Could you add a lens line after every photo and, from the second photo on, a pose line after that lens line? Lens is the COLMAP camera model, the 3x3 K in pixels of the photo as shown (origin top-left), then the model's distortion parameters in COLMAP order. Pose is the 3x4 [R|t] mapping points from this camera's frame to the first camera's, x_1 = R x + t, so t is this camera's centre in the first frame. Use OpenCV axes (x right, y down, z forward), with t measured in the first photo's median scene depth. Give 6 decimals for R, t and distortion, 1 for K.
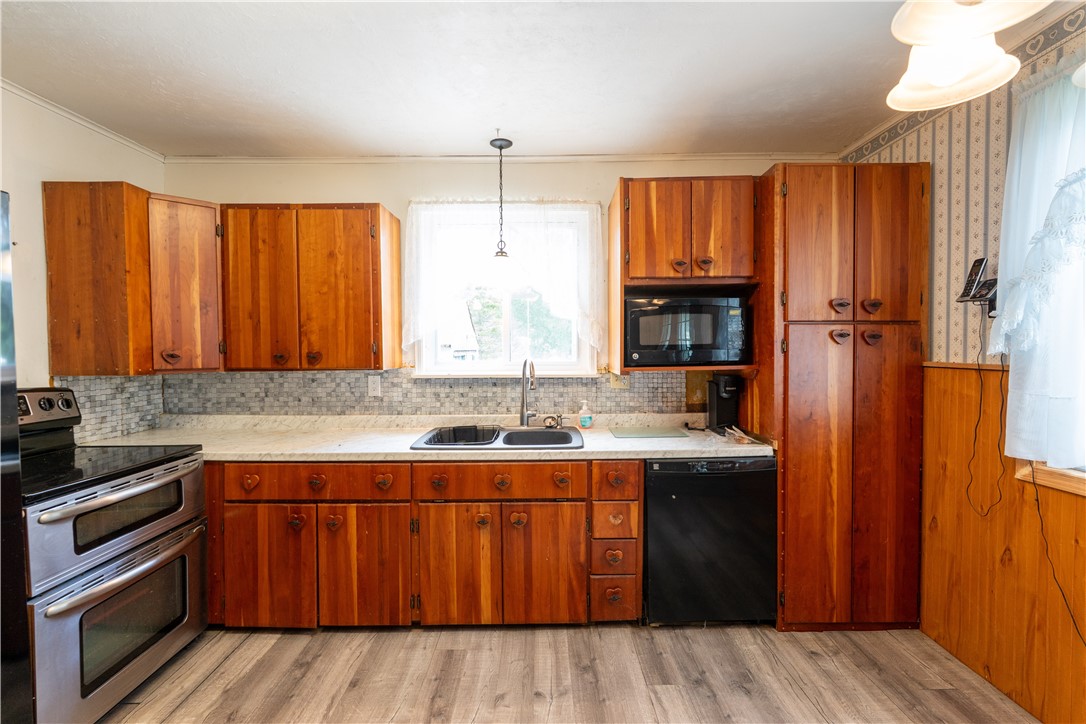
lens RADIAL K [[477.5, 0, 546.2], [0, 477.5, 360.5], [0, 0, 1]] dist [-0.006804, 0.001393]
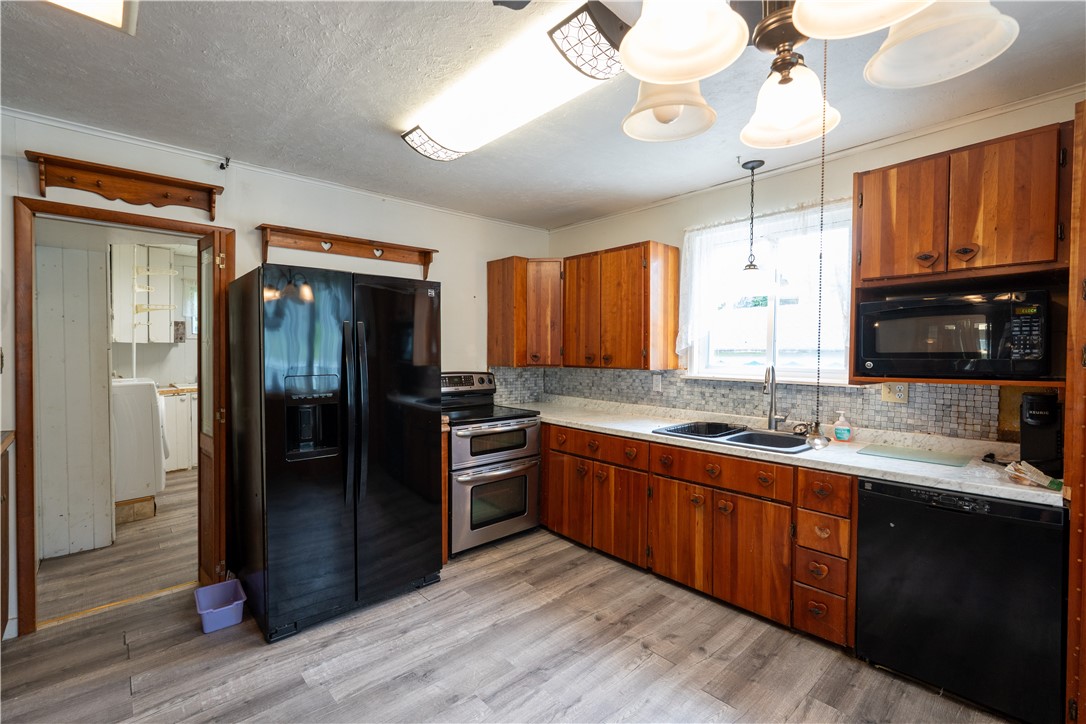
lens RADIAL K [[477.5, 0, 546.2], [0, 477.5, 359.5], [0, 0, 1]] dist [-0.006804, 0.001393]
pose [[0.666255, 0.020739, -0.745436, 0.484404], [-0.028990, 0.999578, 0.001898, -0.002834], [0.745160, 0.020346, 0.666575, -0.069057]]
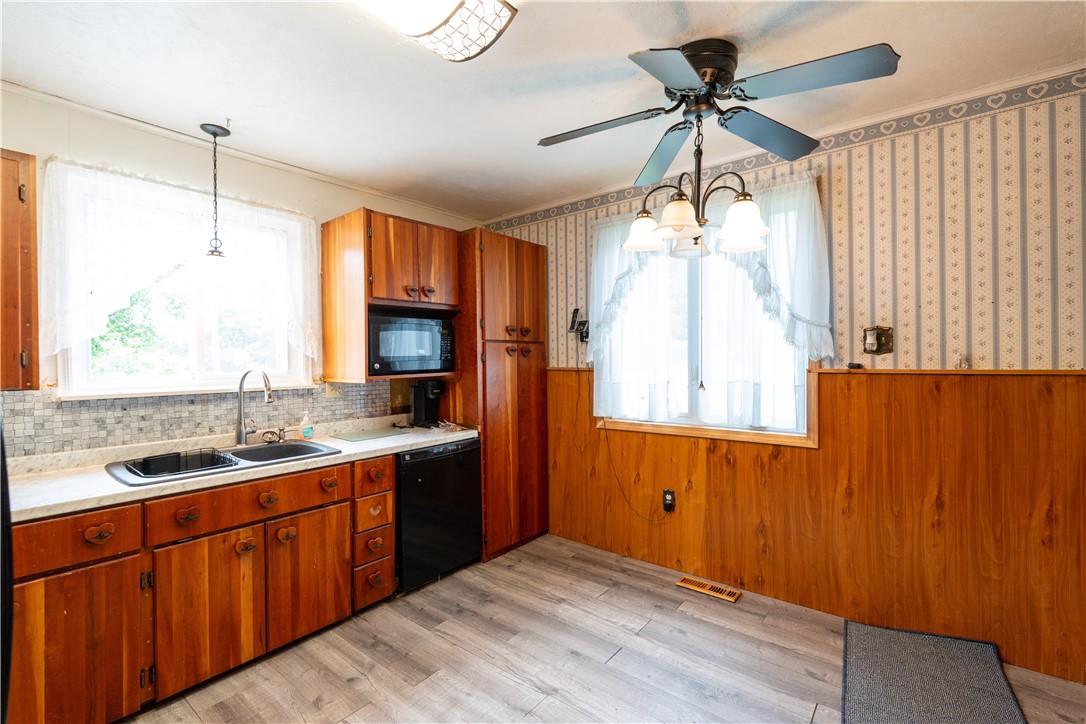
lens RADIAL K [[477.5, 0, 547.7], [0, 477.5, 360.0], [0, 0, 1]] dist [-0.006804, 0.001393]
pose [[0.630783, -0.001770, 0.775957, -0.469571], [0.023431, 0.999585, -0.016767, 0.005479], [-0.775605, 0.028757, 0.630563, -0.036667]]
